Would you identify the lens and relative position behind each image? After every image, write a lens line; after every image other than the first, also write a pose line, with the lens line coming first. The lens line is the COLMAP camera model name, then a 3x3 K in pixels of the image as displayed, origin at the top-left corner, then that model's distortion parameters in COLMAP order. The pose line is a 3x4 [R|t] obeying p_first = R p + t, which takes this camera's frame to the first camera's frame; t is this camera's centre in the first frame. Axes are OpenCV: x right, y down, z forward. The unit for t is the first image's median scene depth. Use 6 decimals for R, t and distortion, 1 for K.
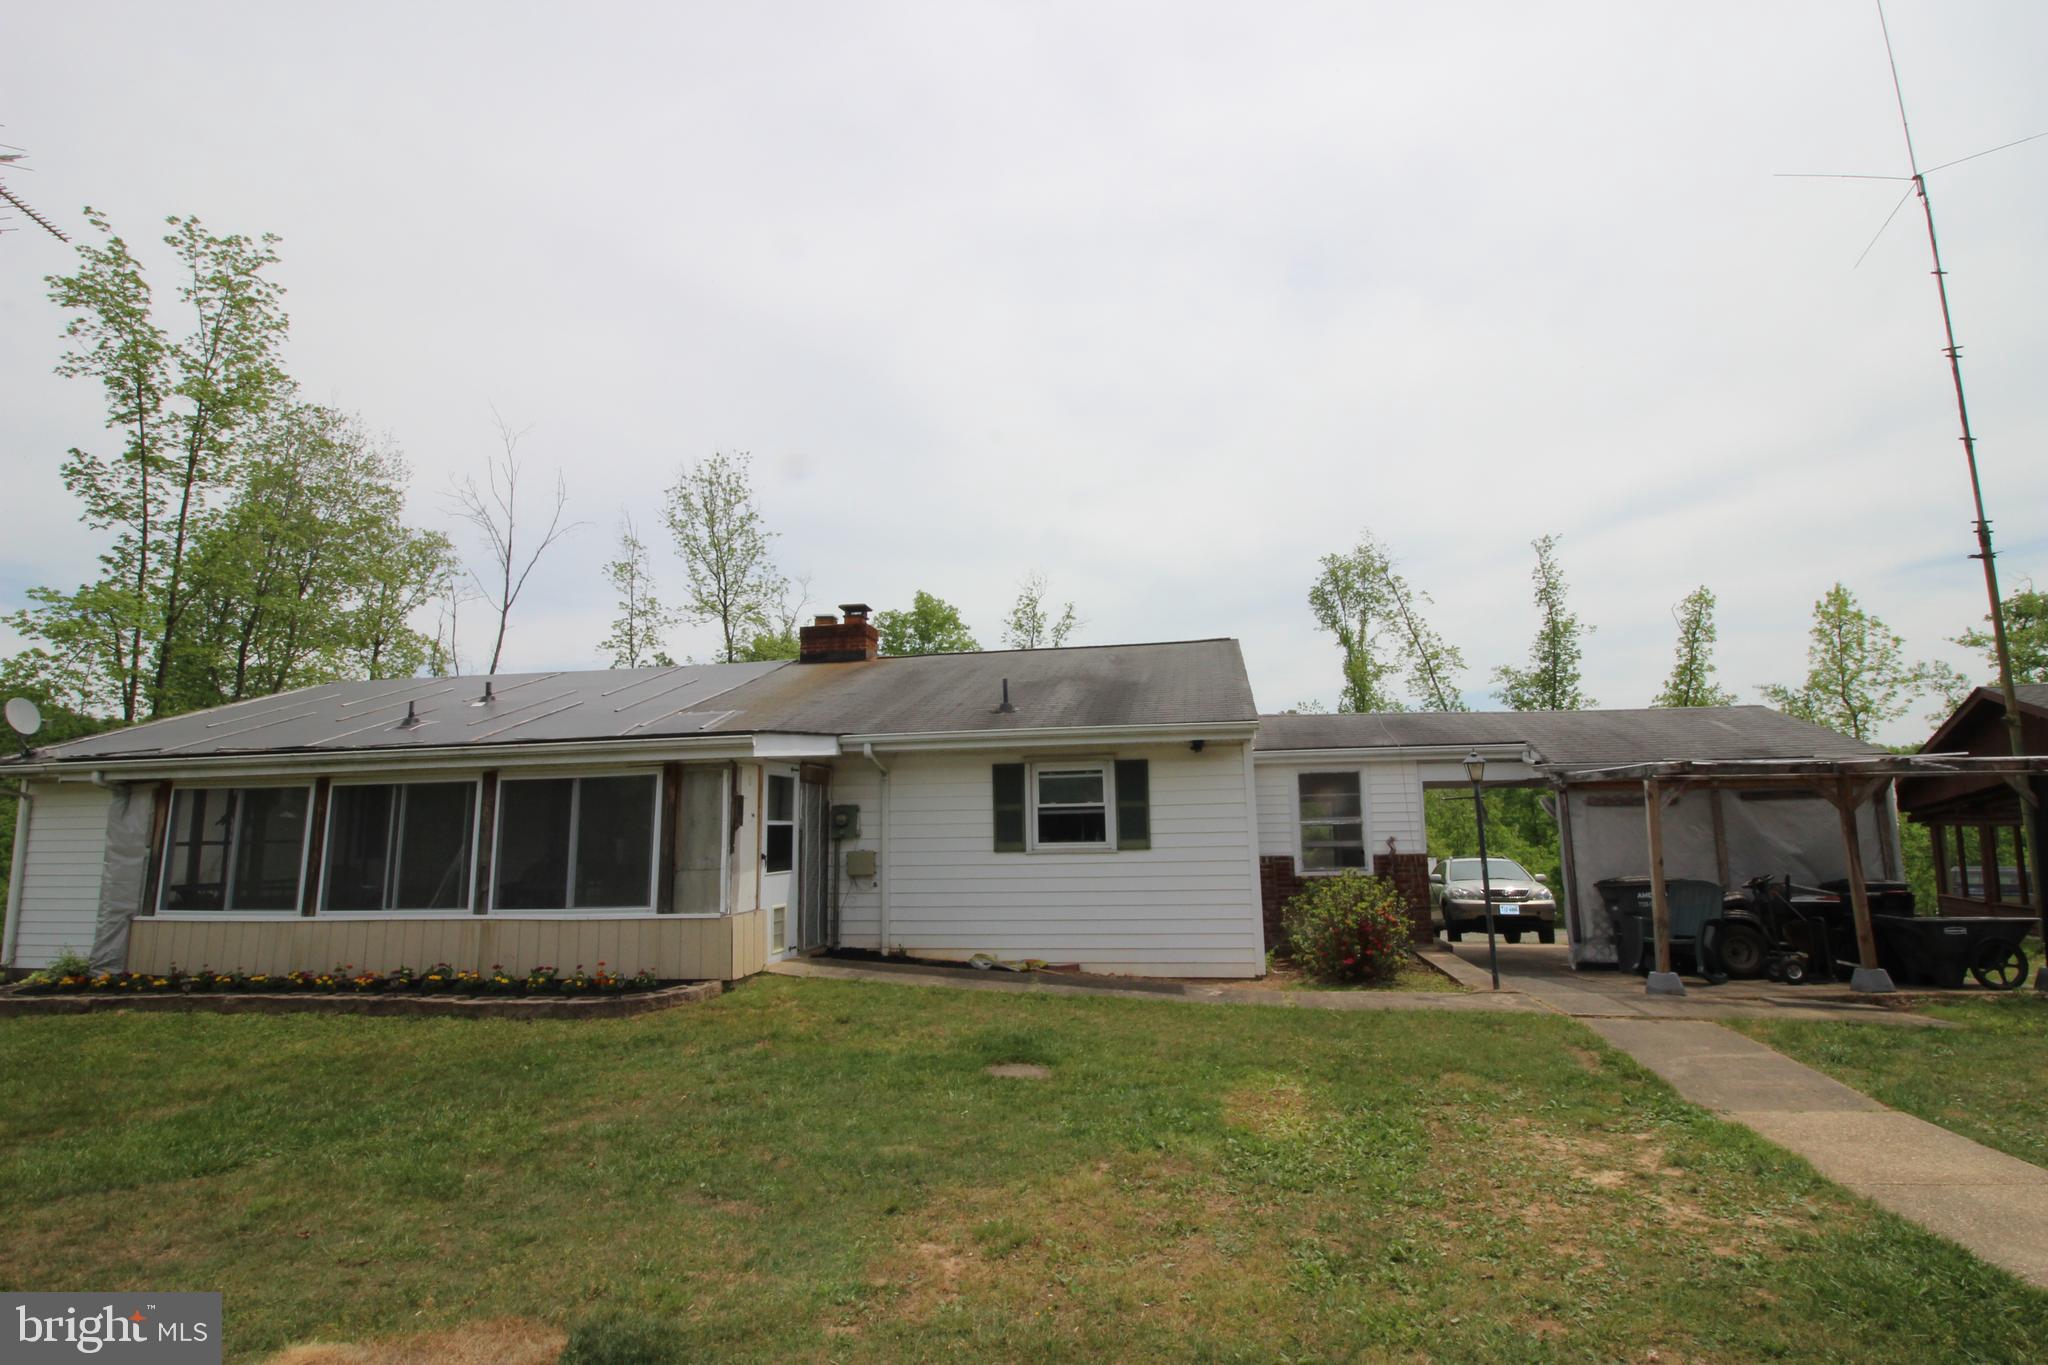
lens RADIAL K [[1053.0, 0, 1024.0], [0, 1053.0, 682.5], [0, 0, 1]] dist [0.001910, 0.000054]
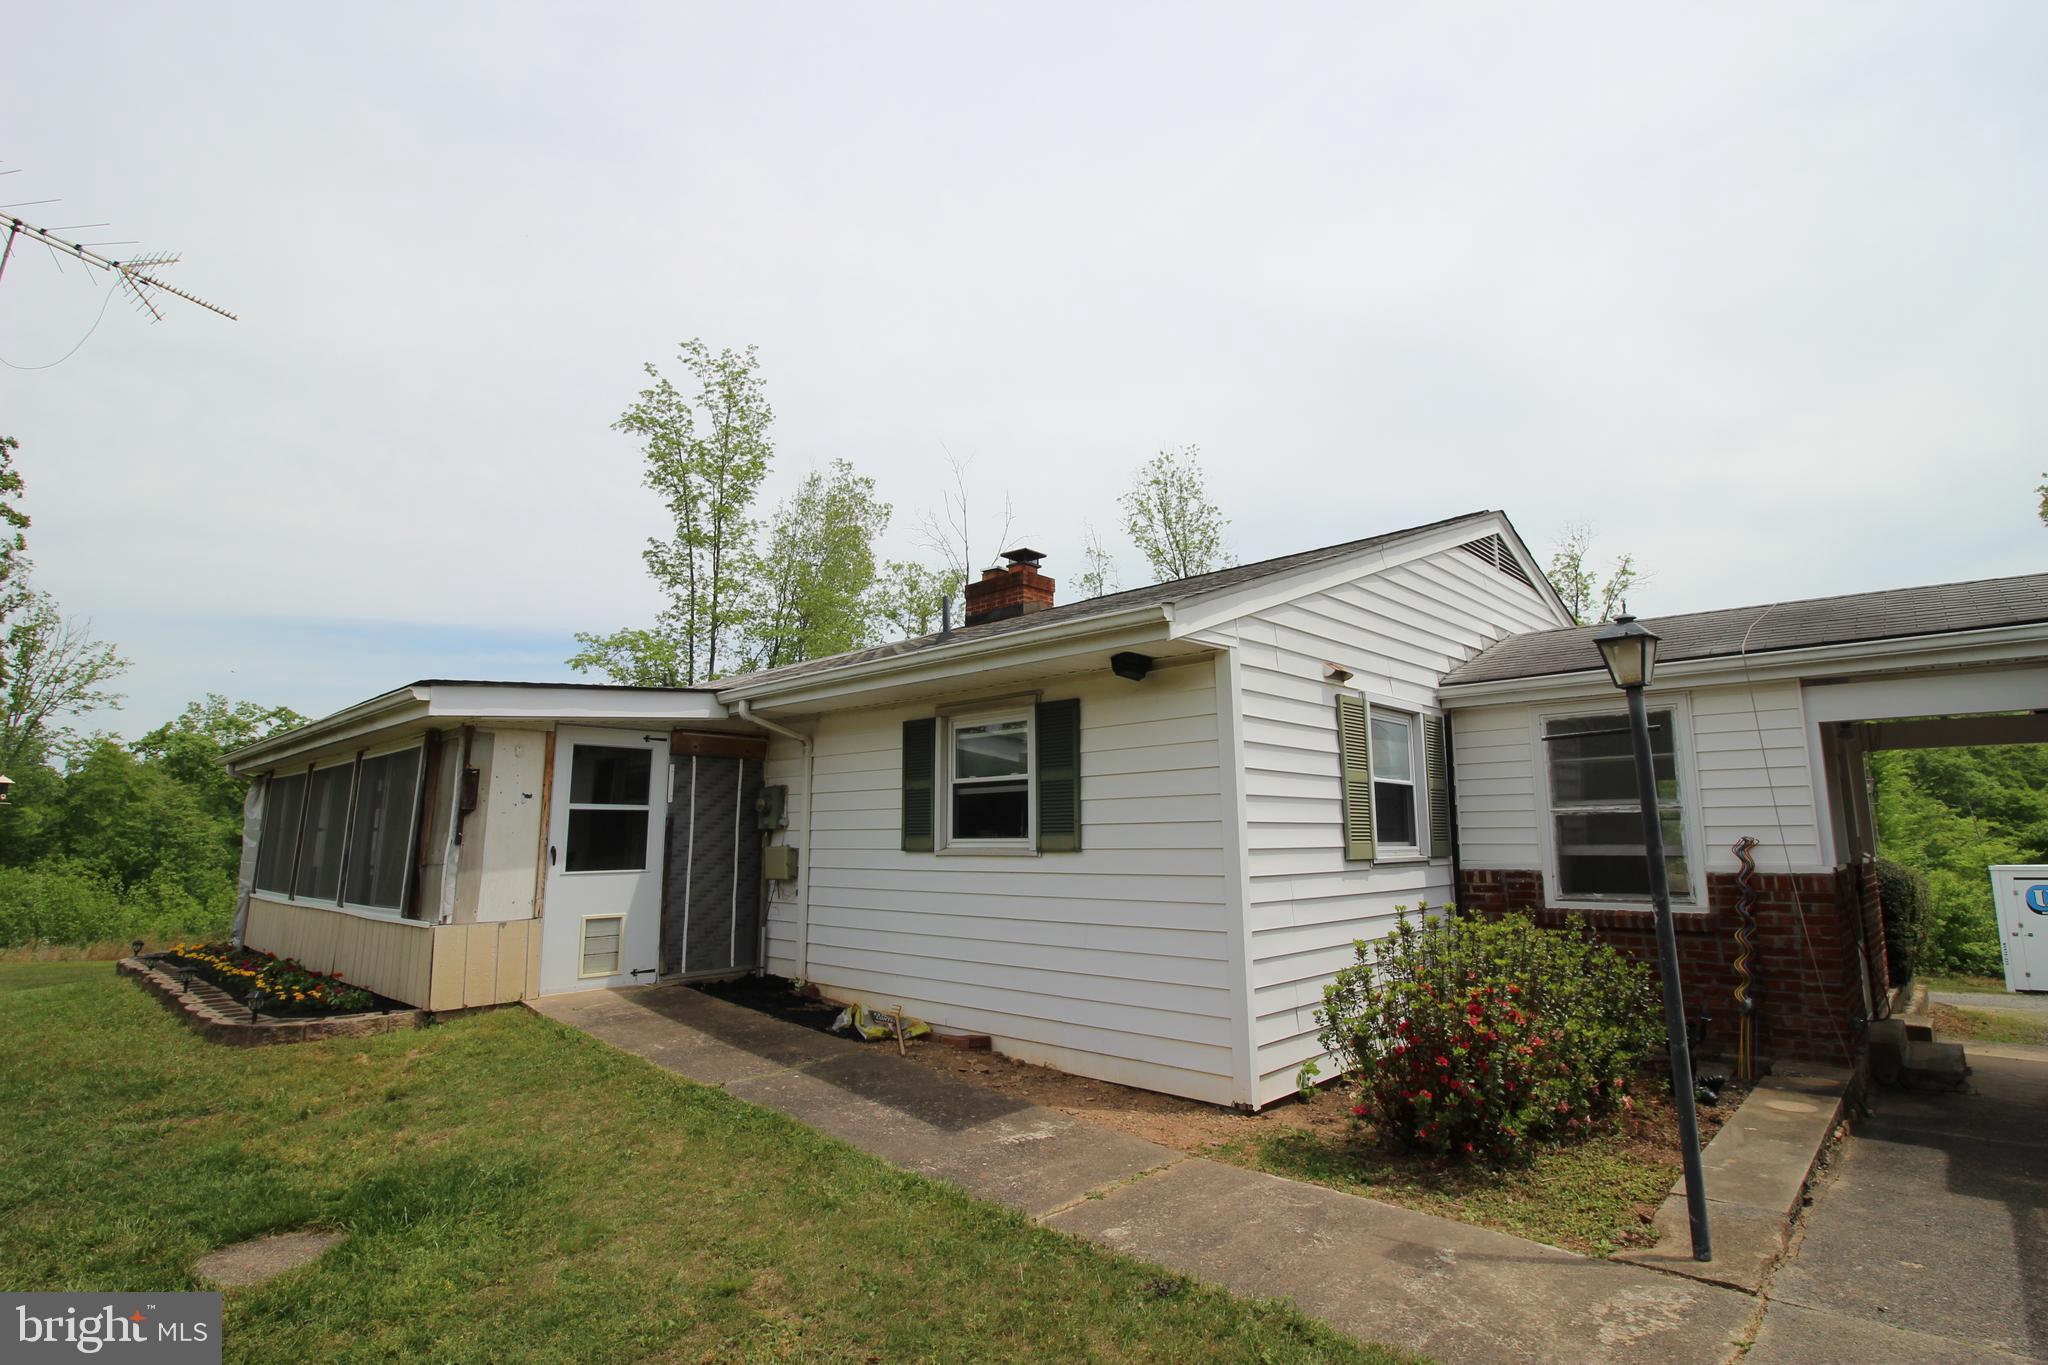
lens RADIAL K [[994.2, 0, 1024.0], [0, 994.2, 682.5], [0, 0, 1]] dist [-0.001519, -0.000436]
pose [[0.831676, -0.074197, -0.550281, 0.389201], [0.068689, 0.997168, -0.030639, 0.077799], [0.550996, -0.012317, 0.834417, 0.511390]]
